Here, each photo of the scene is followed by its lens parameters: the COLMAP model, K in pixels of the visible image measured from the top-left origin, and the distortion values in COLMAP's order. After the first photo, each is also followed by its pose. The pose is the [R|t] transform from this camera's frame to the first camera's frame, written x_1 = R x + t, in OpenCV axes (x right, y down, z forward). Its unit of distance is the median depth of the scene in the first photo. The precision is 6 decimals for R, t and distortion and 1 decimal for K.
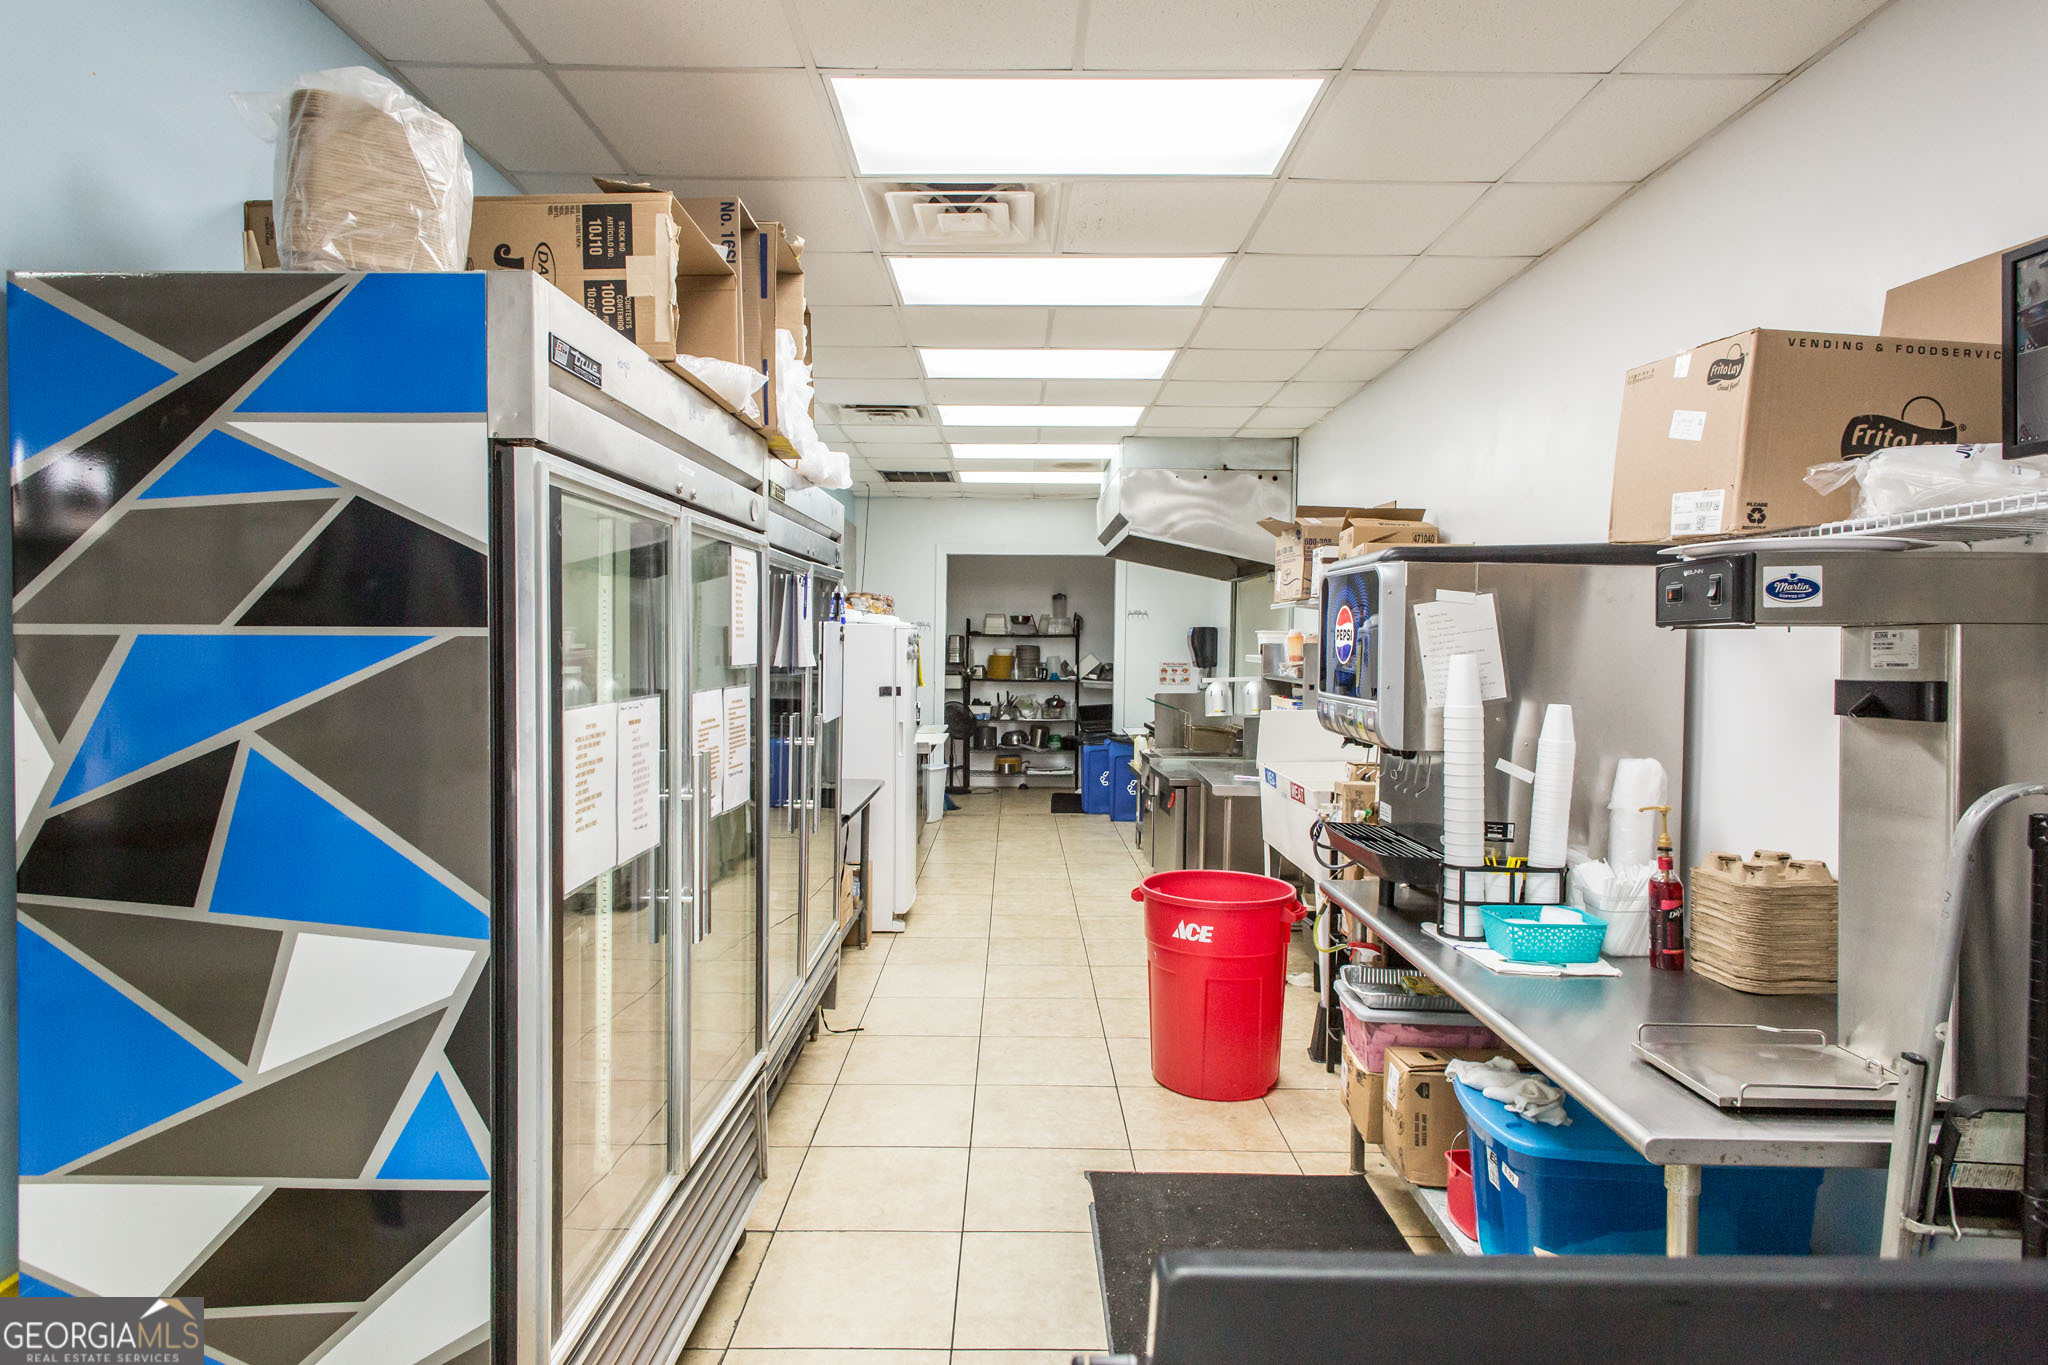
lens RADIAL K [[1153.2, 0, 1011.8], [0, 1153.2, 672.4], [0, 0, 1]] dist [0.024803, 0.000432]
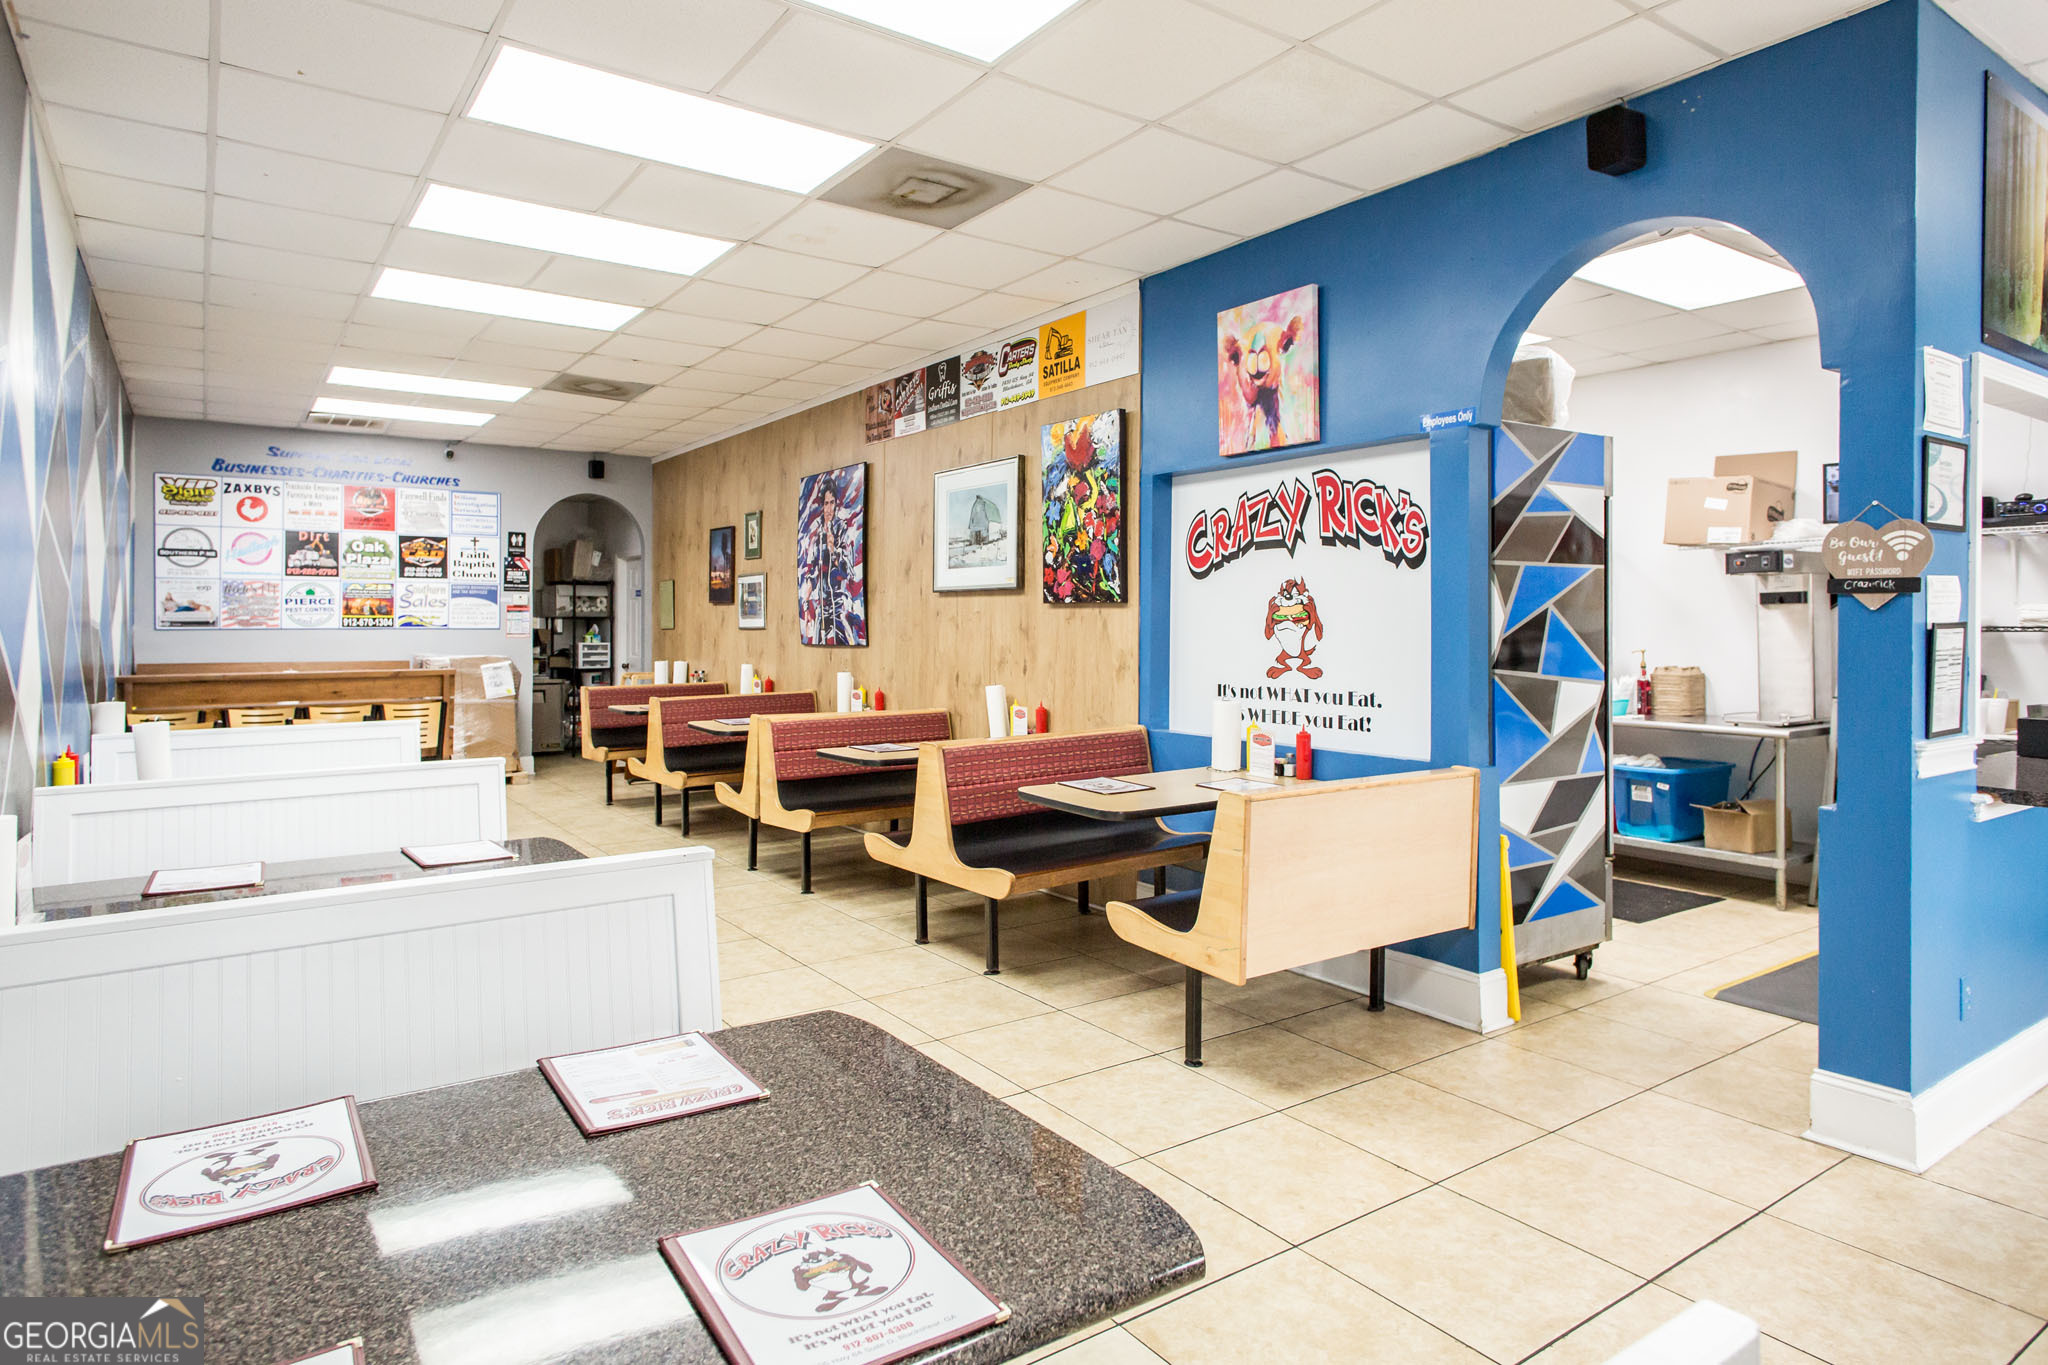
lens RADIAL K [[1146.7, 0, 1019.5], [0, 1146.7, 620.2], [0, 0, 1]] dist [0.025404, -0.000900]
pose [[0.820228, -0.006267, 0.572003, -2.324213], [0.018844, 0.999693, -0.016069, 0.080013], [-0.571727, 0.023959, 0.820094, -0.317148]]
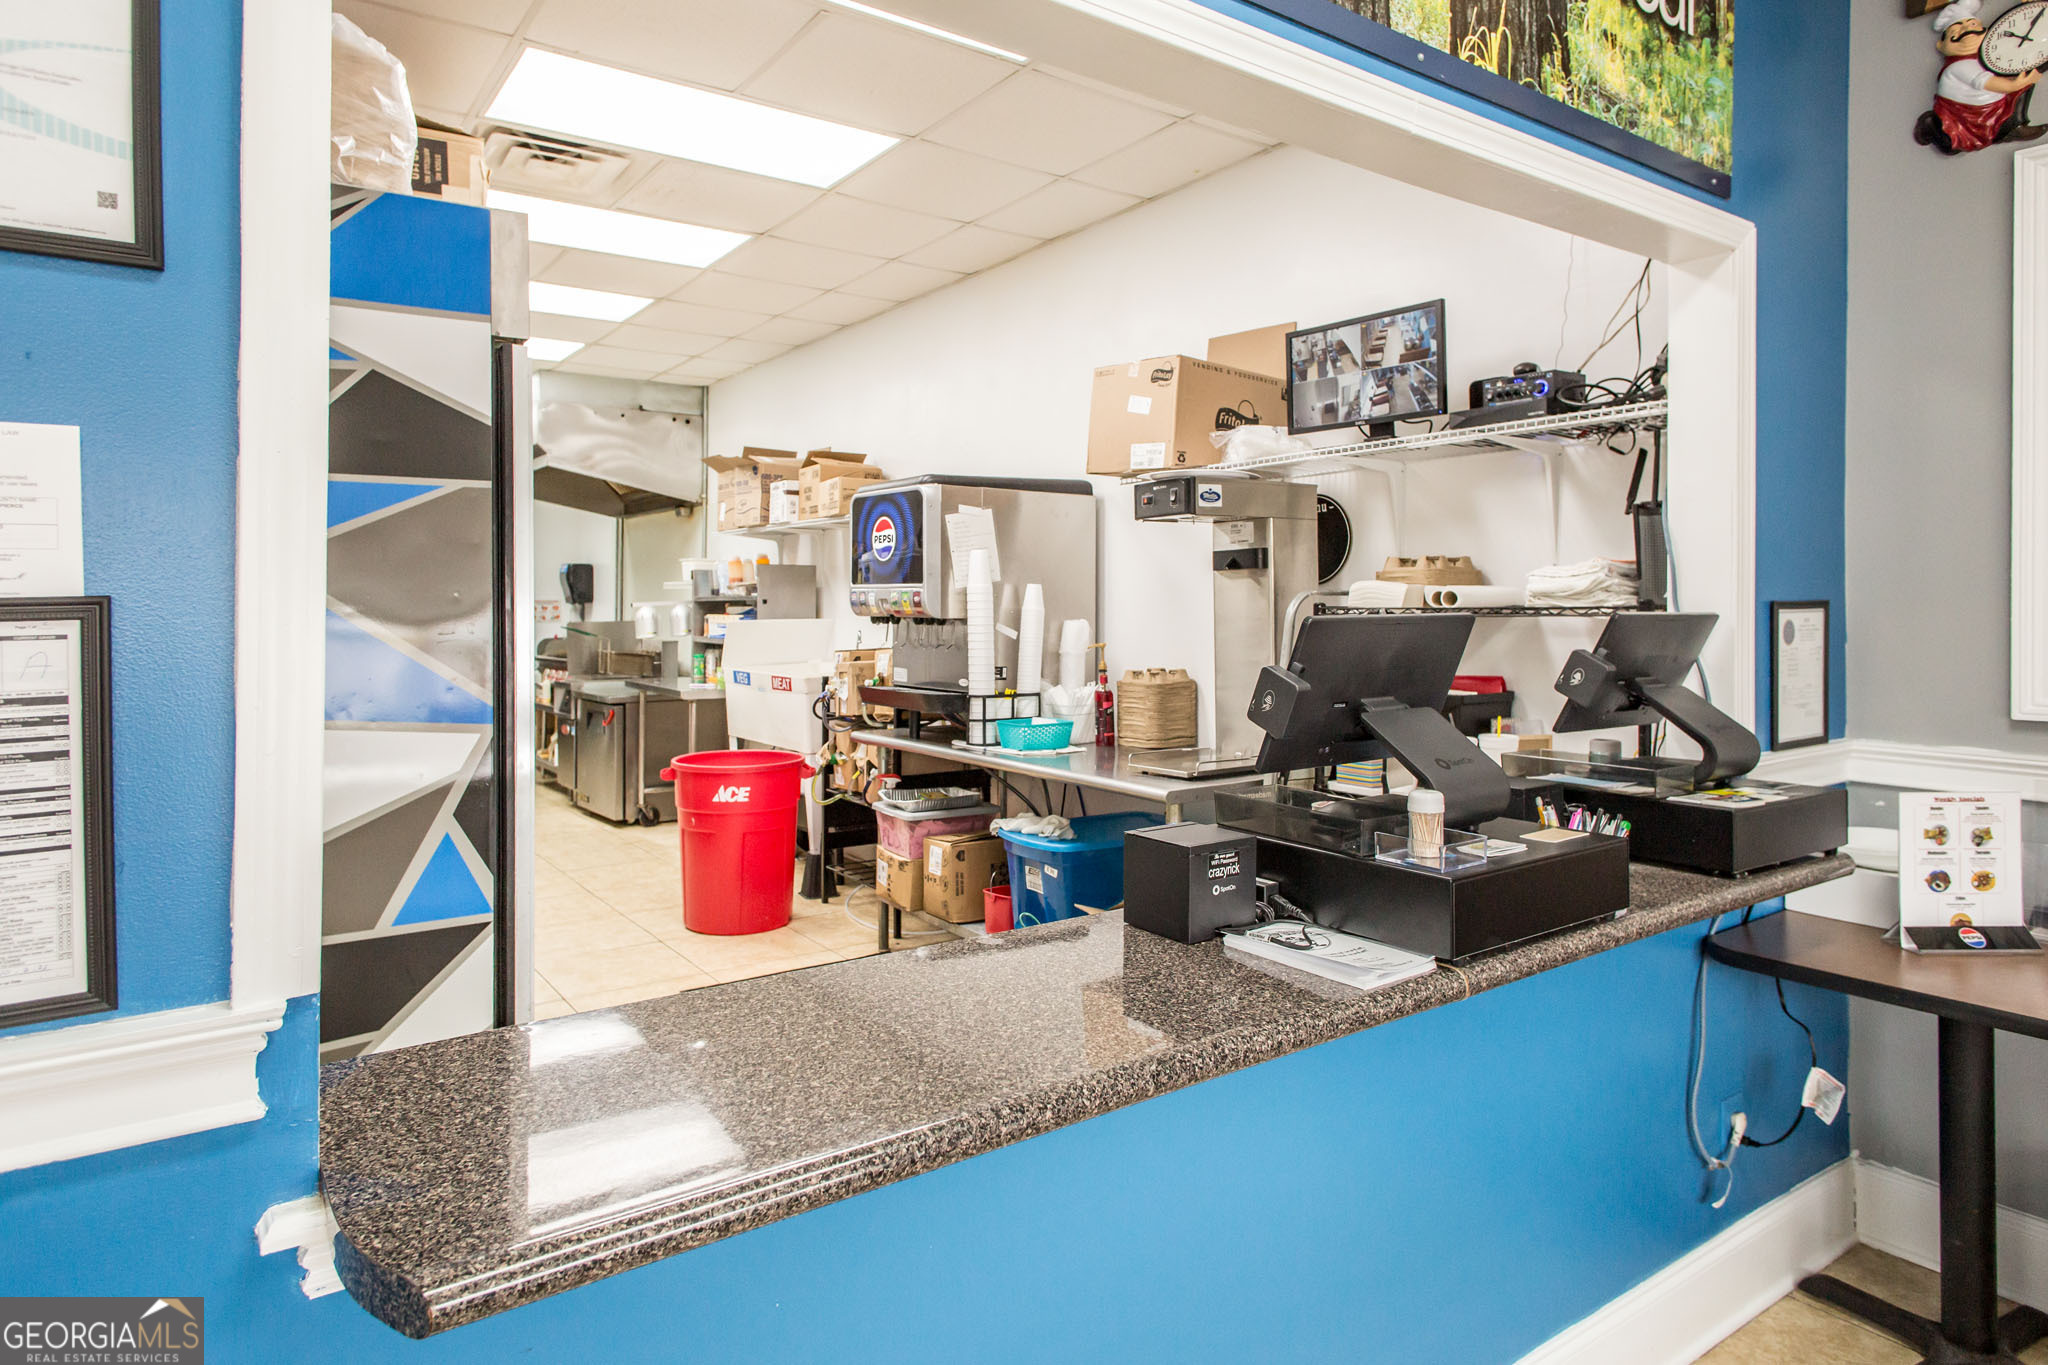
lens RADIAL K [[1162.8, 0, 998.8], [0, 1162.8, 602.1], [0, 0, 1]] dist [0.004813, 0.001286]
pose [[0.830775, -0.009456, 0.556529, -0.525794], [0.021317, 0.999663, -0.014836, 0.094995], [-0.556201, 0.024189, 0.830696, -0.287926]]
